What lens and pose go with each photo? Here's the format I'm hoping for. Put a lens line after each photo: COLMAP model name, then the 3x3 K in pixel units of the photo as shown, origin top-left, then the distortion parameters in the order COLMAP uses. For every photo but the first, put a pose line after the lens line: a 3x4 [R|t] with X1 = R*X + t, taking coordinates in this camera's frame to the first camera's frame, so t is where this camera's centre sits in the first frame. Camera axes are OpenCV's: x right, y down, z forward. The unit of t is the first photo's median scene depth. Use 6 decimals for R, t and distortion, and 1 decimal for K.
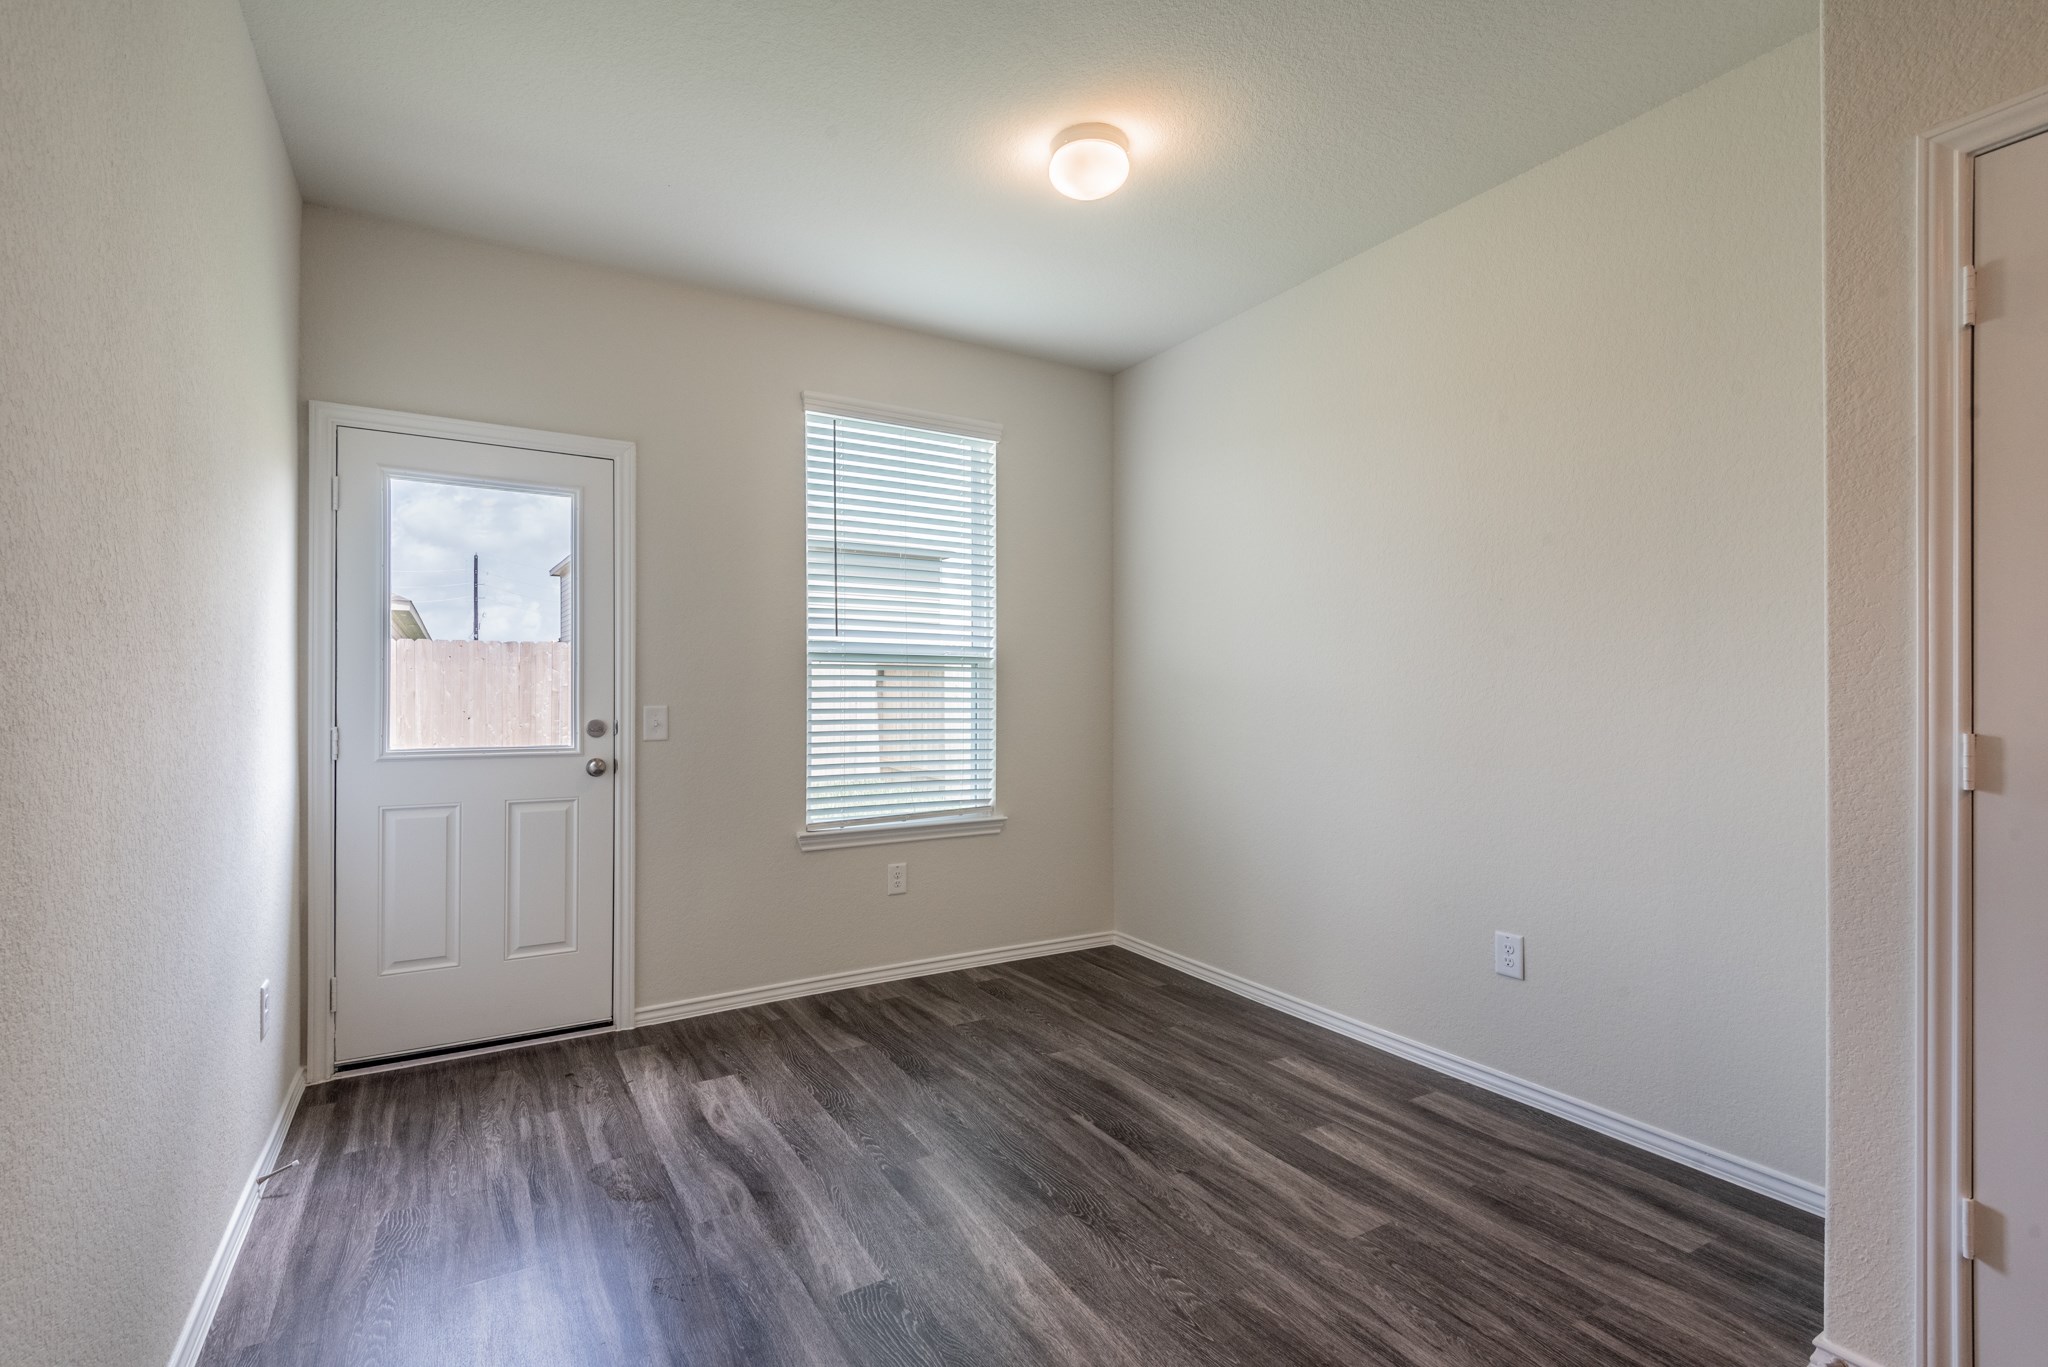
lens RADIAL K [[942.5, 0, 1025.2], [0, 942.5, 698.4], [0, 0, 1]] dist [0.036134, -0.021684]
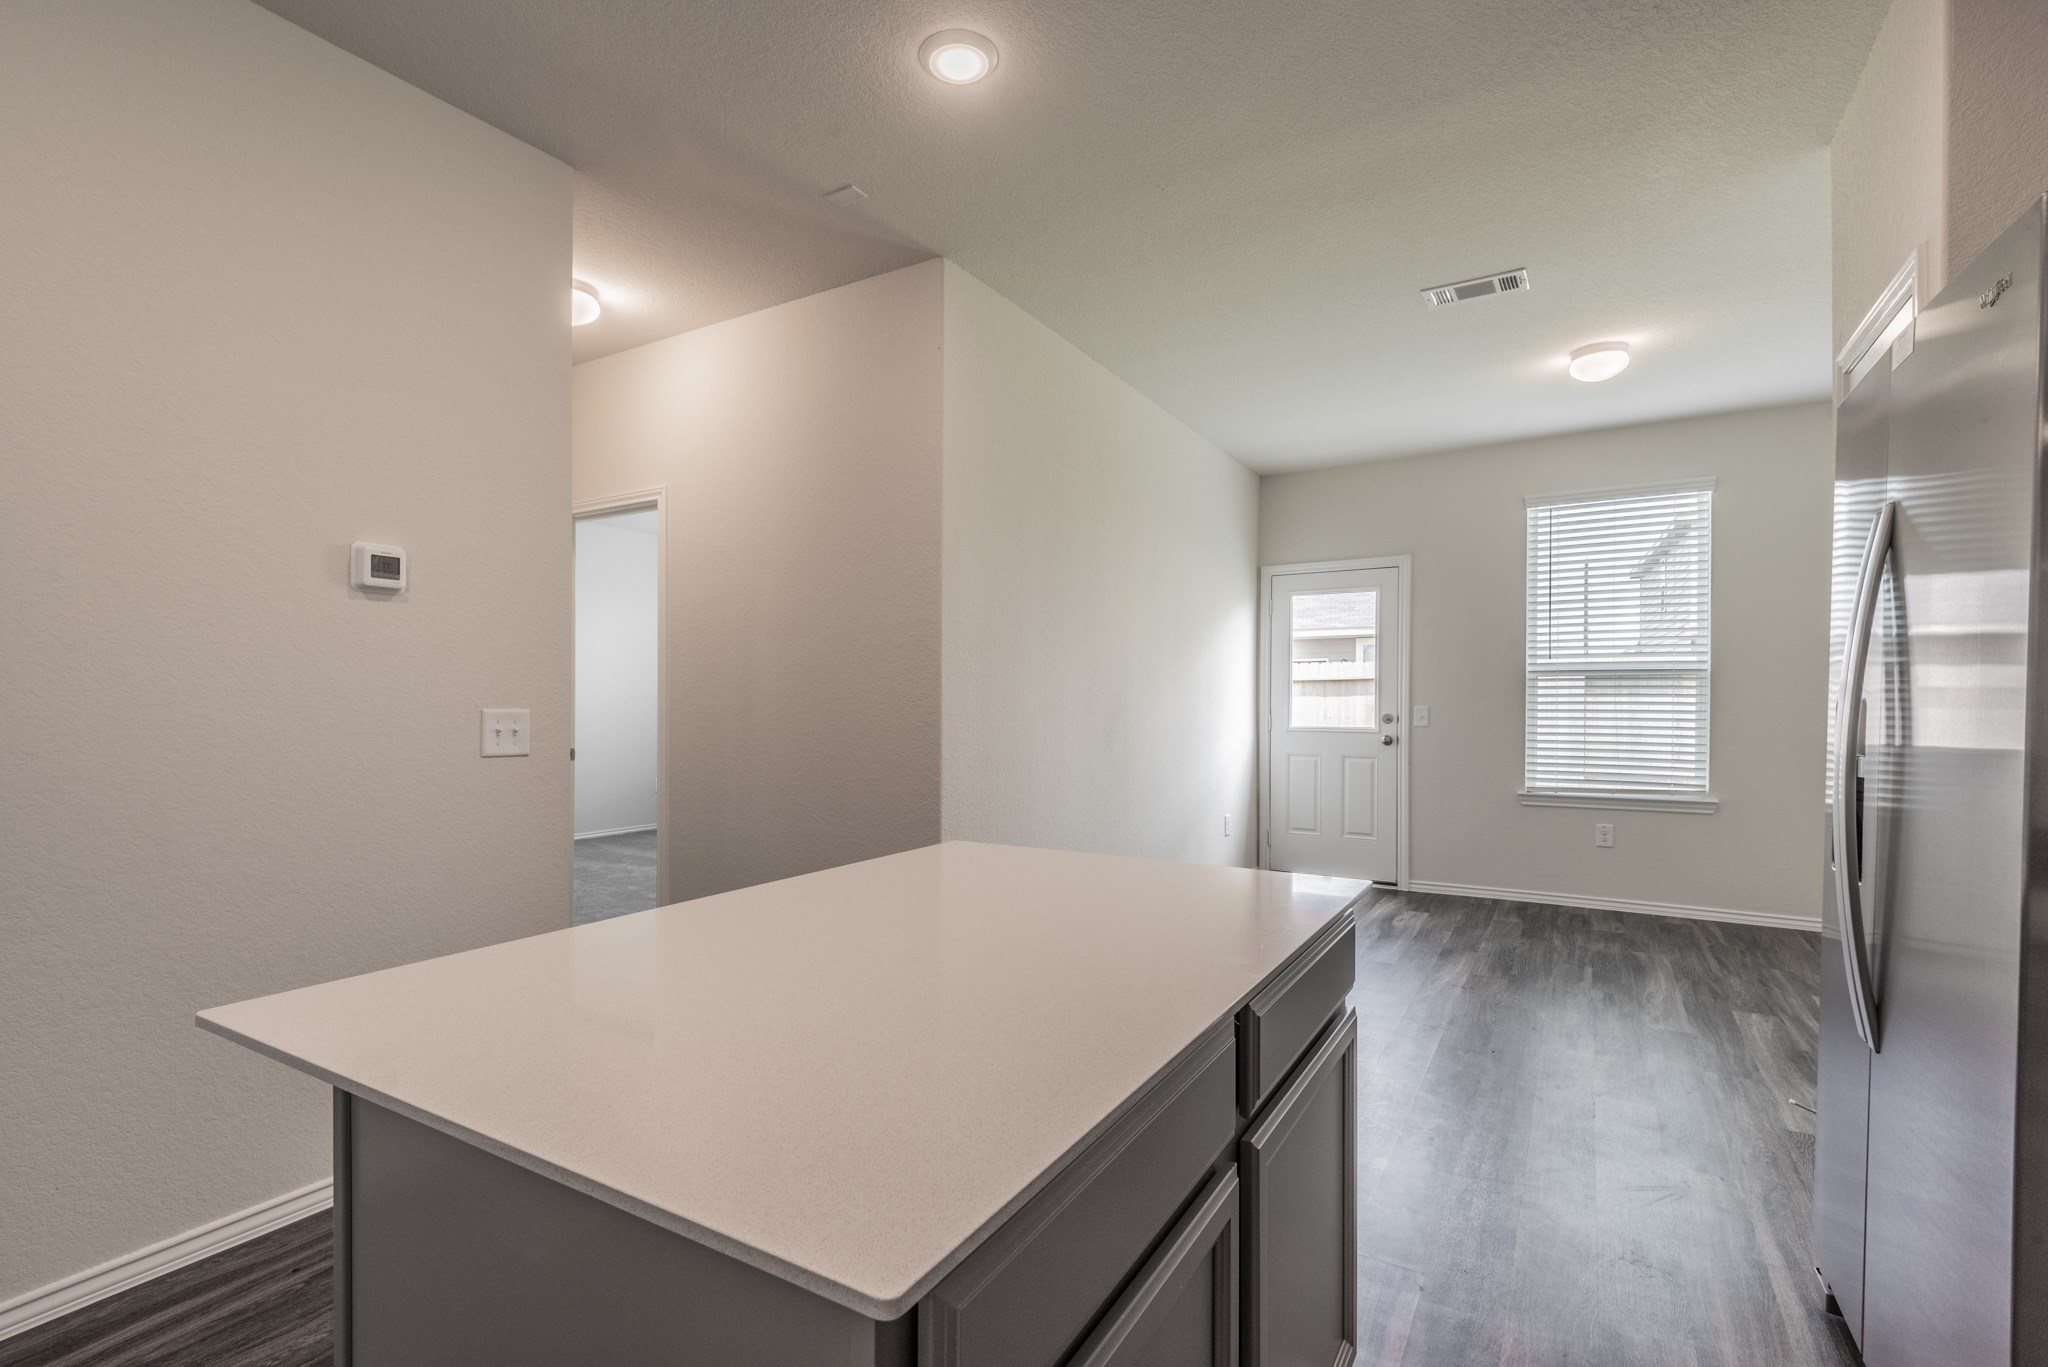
lens RADIAL K [[935.8, 0, 1008.1], [0, 935.8, 675.7], [0, 0, 1]] dist [0.037464, -0.020481]
pose [[0.464540, -0.025370, -0.885188, 0.788690], [-0.004137, 0.999516, -0.030818, 0.008282], [0.885542, 0.017978, 0.464211, -0.460264]]
